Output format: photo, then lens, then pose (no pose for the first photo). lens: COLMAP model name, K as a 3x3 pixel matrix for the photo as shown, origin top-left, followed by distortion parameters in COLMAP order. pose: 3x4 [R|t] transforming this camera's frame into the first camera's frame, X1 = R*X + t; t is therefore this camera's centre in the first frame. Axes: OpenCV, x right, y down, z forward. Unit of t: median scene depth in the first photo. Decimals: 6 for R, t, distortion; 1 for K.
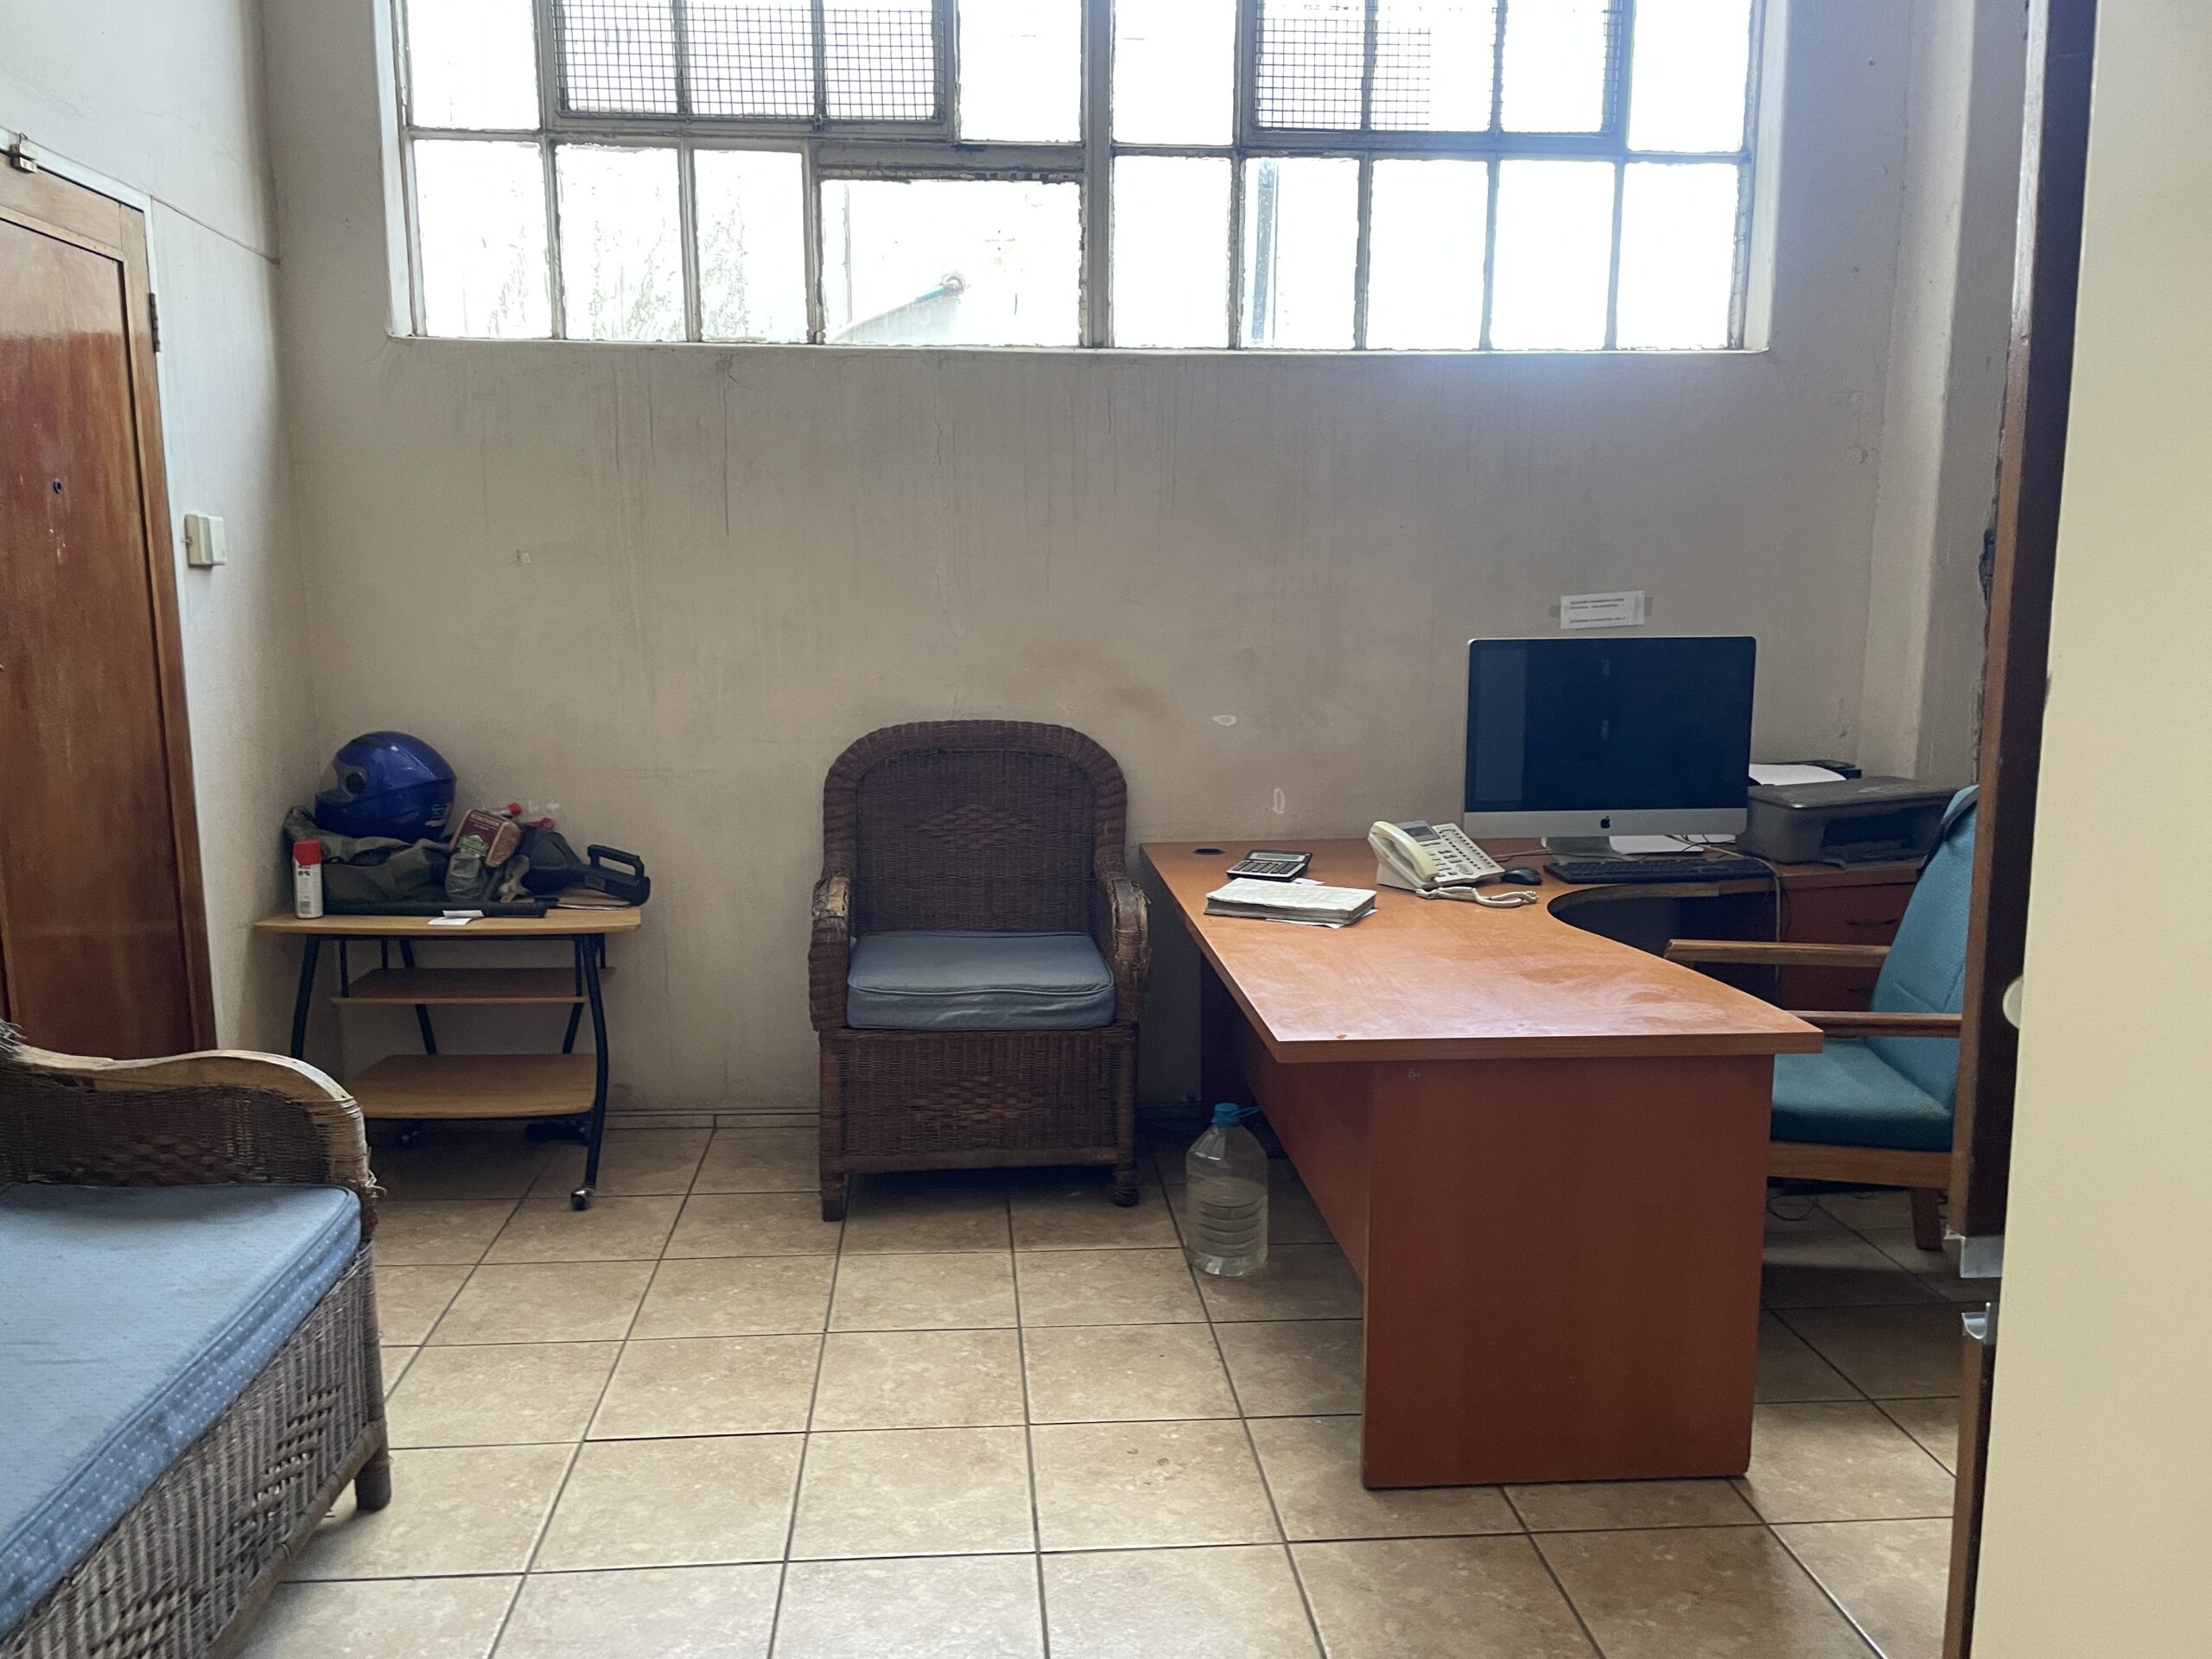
lens RADIAL K [[1693.4, 0, 1098.8], [0, 1693.4, 845.5], [0, 0, 1]] dist [0.079437, -0.103590]
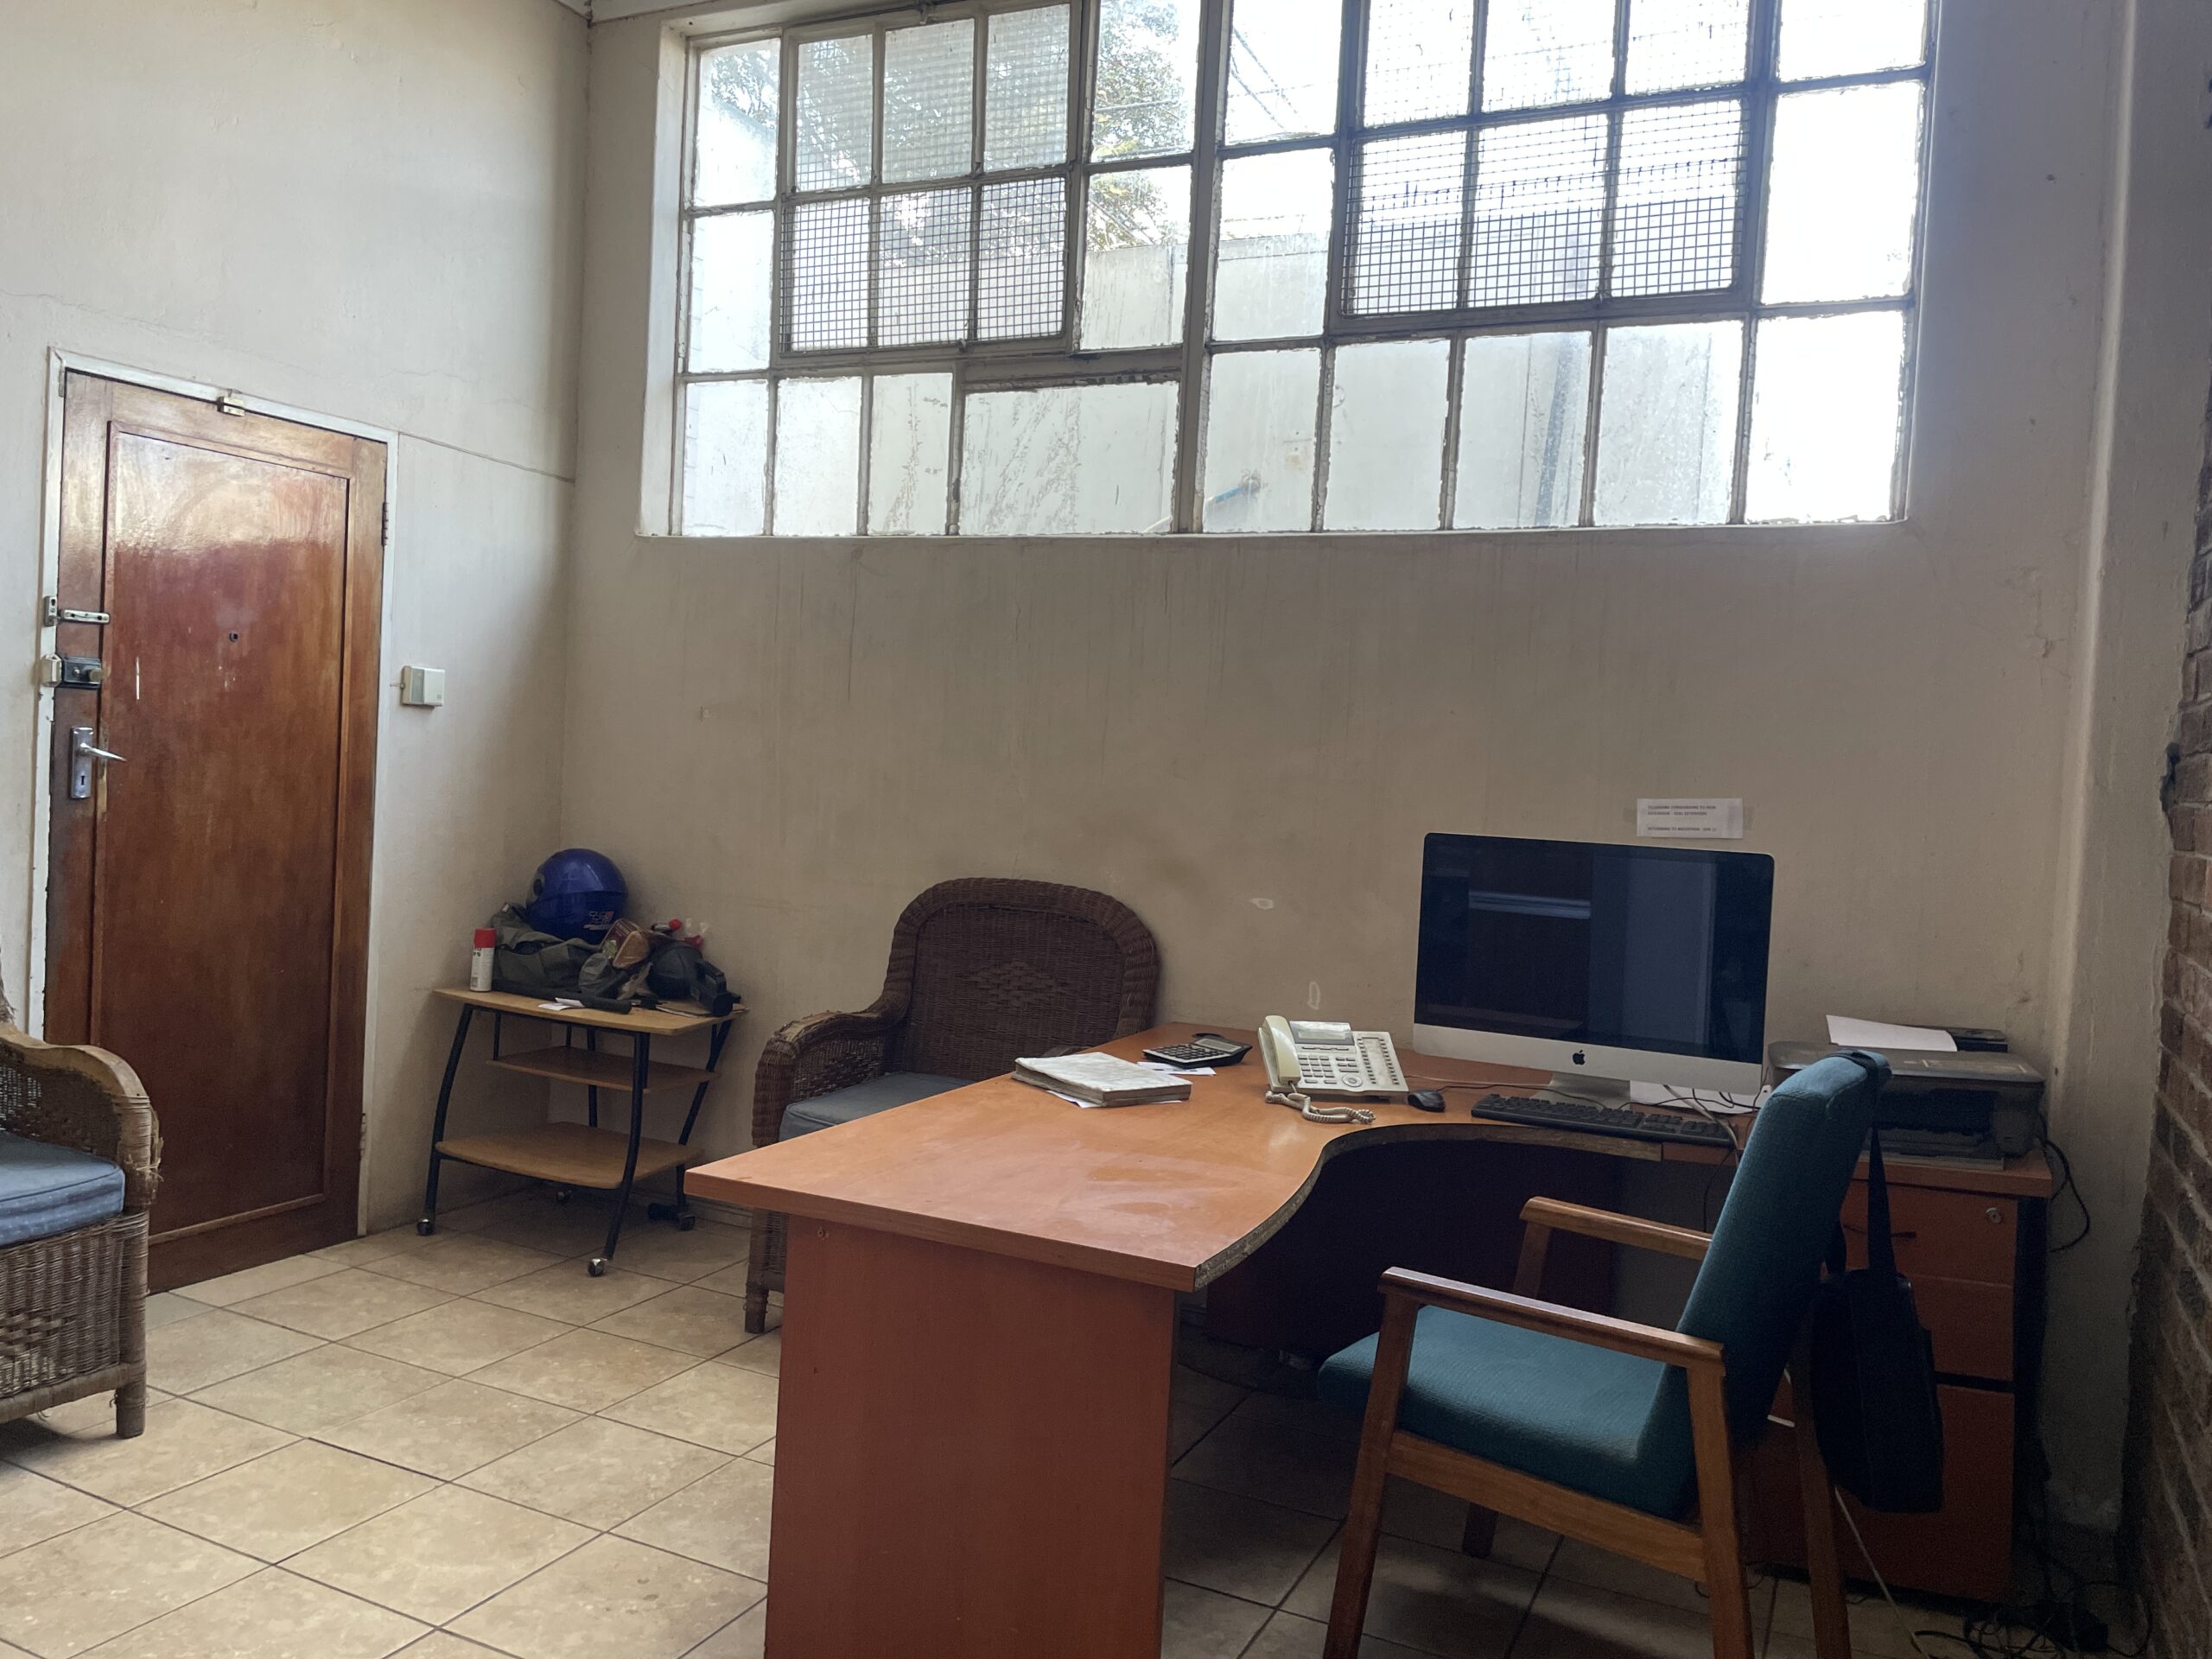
lens RADIAL K [[1693.4, 0, 1116.3], [0, 1693.4, 808.1], [0, 0, 1]] dist [0.079437, -0.103590]
pose [[0.865757, 0.060248, -0.496824, 0.496221], [-0.131582, 0.985203, -0.109820, -0.011783], [0.482856, 0.160451, 0.860875, 0.131671]]
